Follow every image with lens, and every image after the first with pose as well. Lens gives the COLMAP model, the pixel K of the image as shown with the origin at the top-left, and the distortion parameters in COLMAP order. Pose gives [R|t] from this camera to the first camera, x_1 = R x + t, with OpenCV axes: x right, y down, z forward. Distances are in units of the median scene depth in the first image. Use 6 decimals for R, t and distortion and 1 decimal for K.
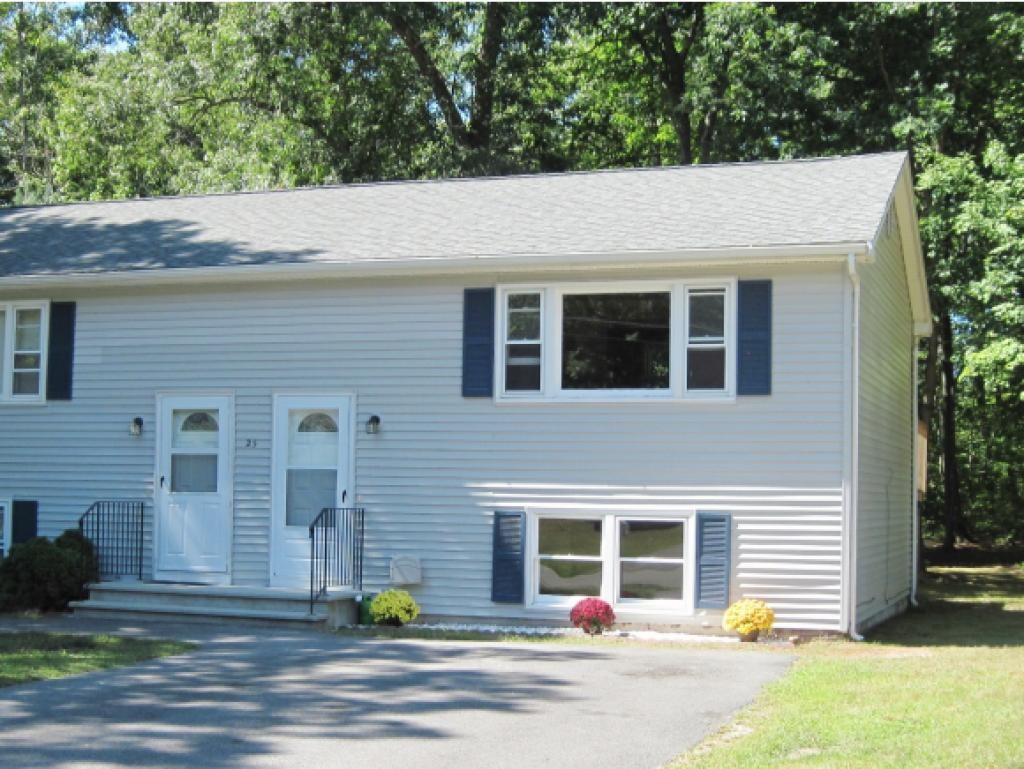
lens RADIAL K [[1610.1, 0, 508.5], [0, 1610.1, 416.8], [0, 0, 1]] dist [-0.132834, 0.035307]
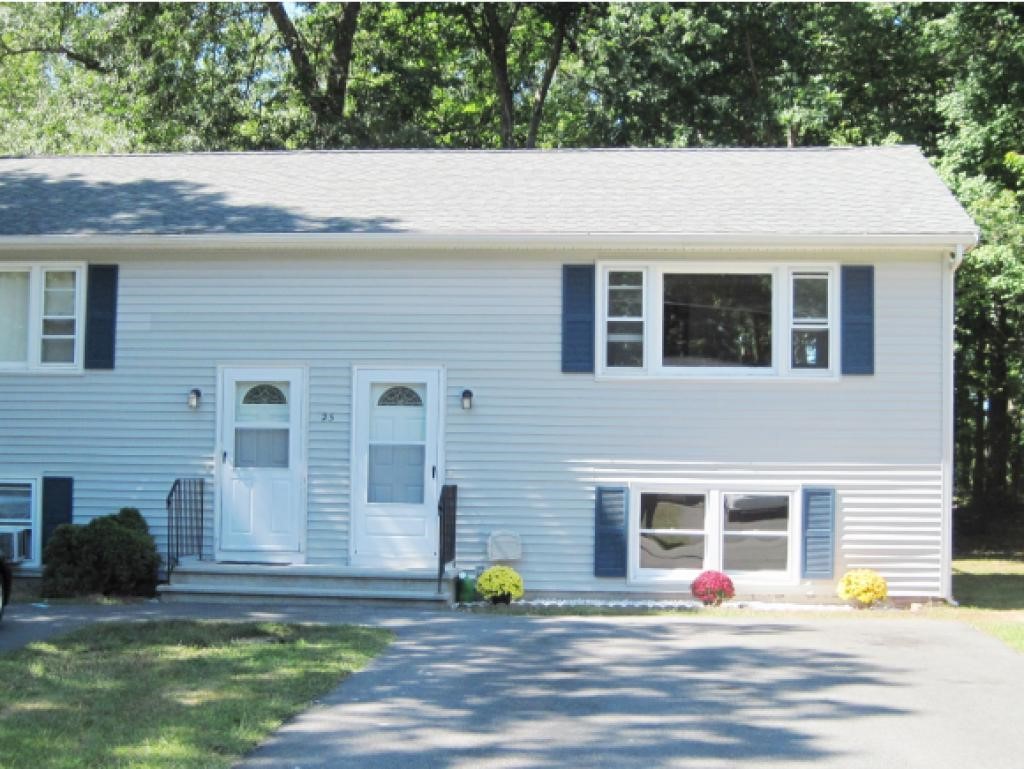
lens RADIAL K [[1610.1, 0, 508.5], [0, 1610.1, 416.8], [0, 0, 1]] dist [-0.132834, 0.035307]
pose [[0.969684, 0.005823, 0.244291, -0.304491], [-0.010799, 0.999760, 0.019035, -0.003456], [-0.244122, -0.021096, 0.969515, 0.037690]]
